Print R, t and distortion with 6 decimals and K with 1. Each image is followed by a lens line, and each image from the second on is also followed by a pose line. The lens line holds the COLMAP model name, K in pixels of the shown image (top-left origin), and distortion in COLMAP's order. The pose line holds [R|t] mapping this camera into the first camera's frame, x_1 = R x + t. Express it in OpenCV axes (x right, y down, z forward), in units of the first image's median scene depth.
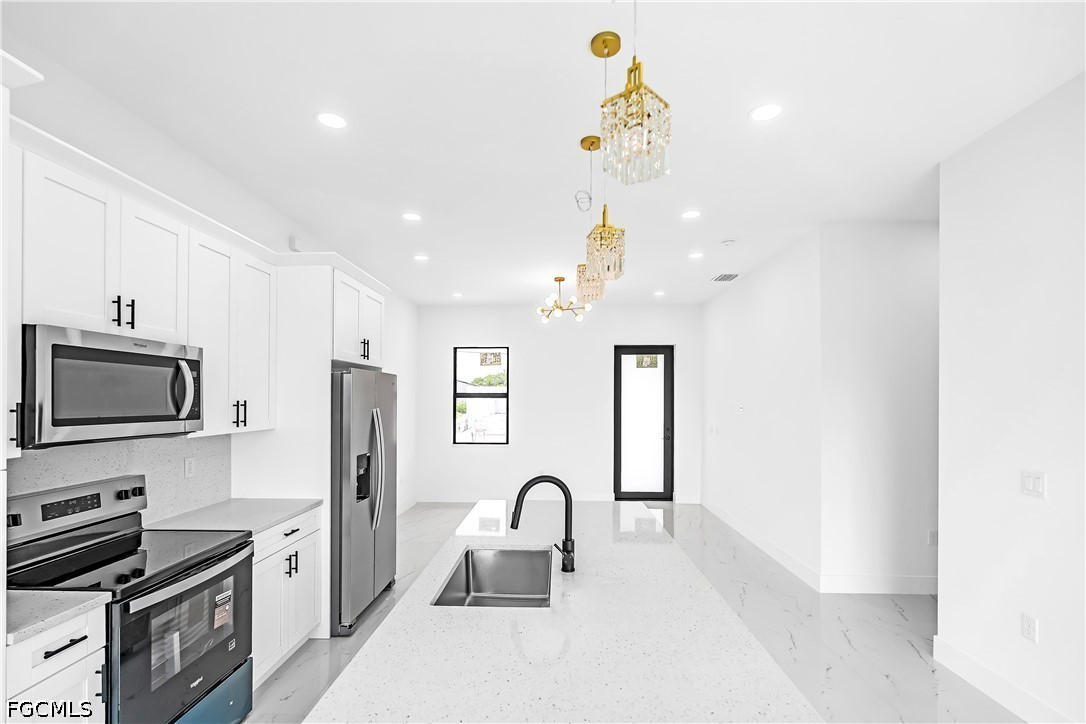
lens RADIAL K [[494.8, 0, 545.4], [0, 494.8, 398.7], [0, 0, 1]] dist [0.001438, 0.000361]
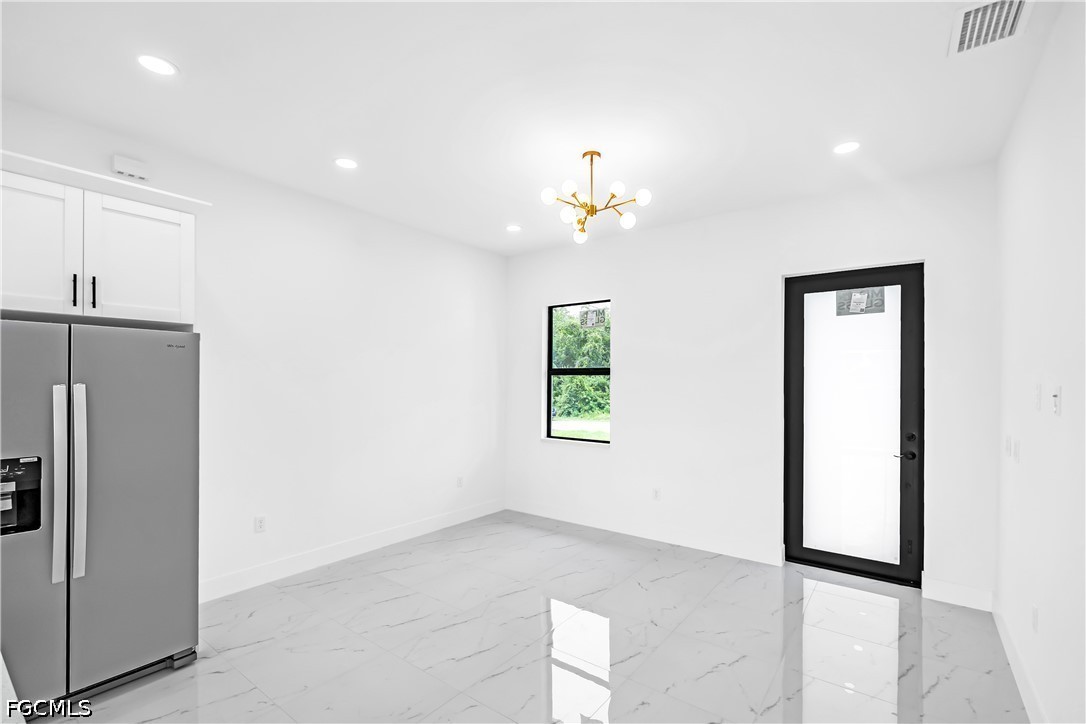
lens RADIAL K [[486.6, 0, 543.6], [0, 486.6, 380.6], [0, 0, 1]] dist [-0.002240, -0.000809]
pose [[0.815965, 0.001671, -0.578099, 0.548343], [-0.001923, 0.999998, 0.000176, 0.015410], [0.578098, 0.000968, 0.815966, 0.961651]]
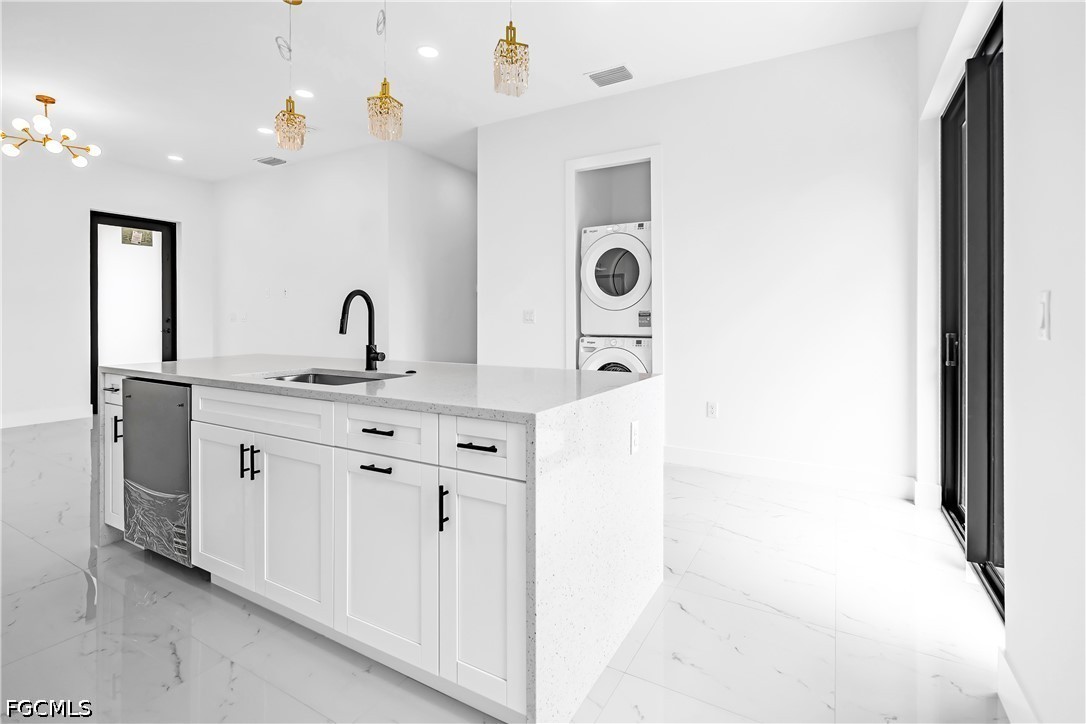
lens RADIAL K [[504.2, 0, 555.4], [0, 504.2, 321.8], [0, 0, 1]] dist [-0.000845, -0.000394]
pose [[0.461855, -0.006169, 0.886934, -0.509462], [-0.002152, 0.999965, 0.008075, 0.132443], [-0.886953, -0.005638, 0.461826, 0.017237]]
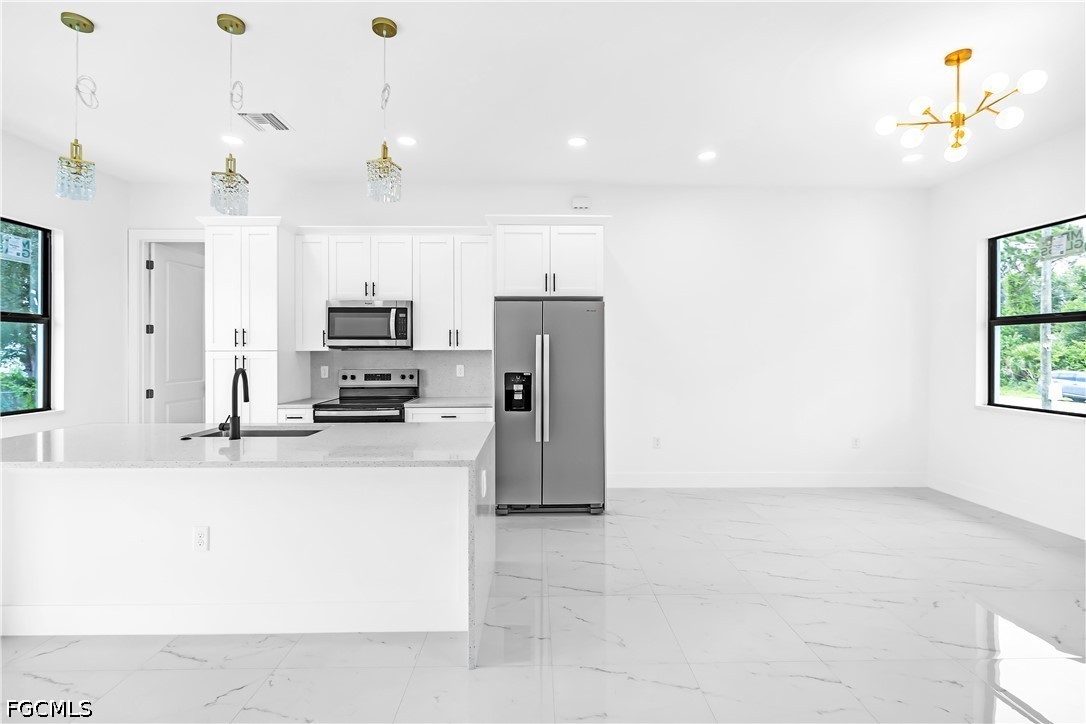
lens RADIAL K [[484.2, 0, 544.3], [0, 484.2, 348.2], [0, 0, 1]] dist [-0.000350, -0.000568]
pose [[0.050966, -0.004005, -0.998692, 0.848555], [0.002060, 0.999990, -0.003905, 0.061612], [0.998698, -0.001858, 0.050974, 1.073777]]
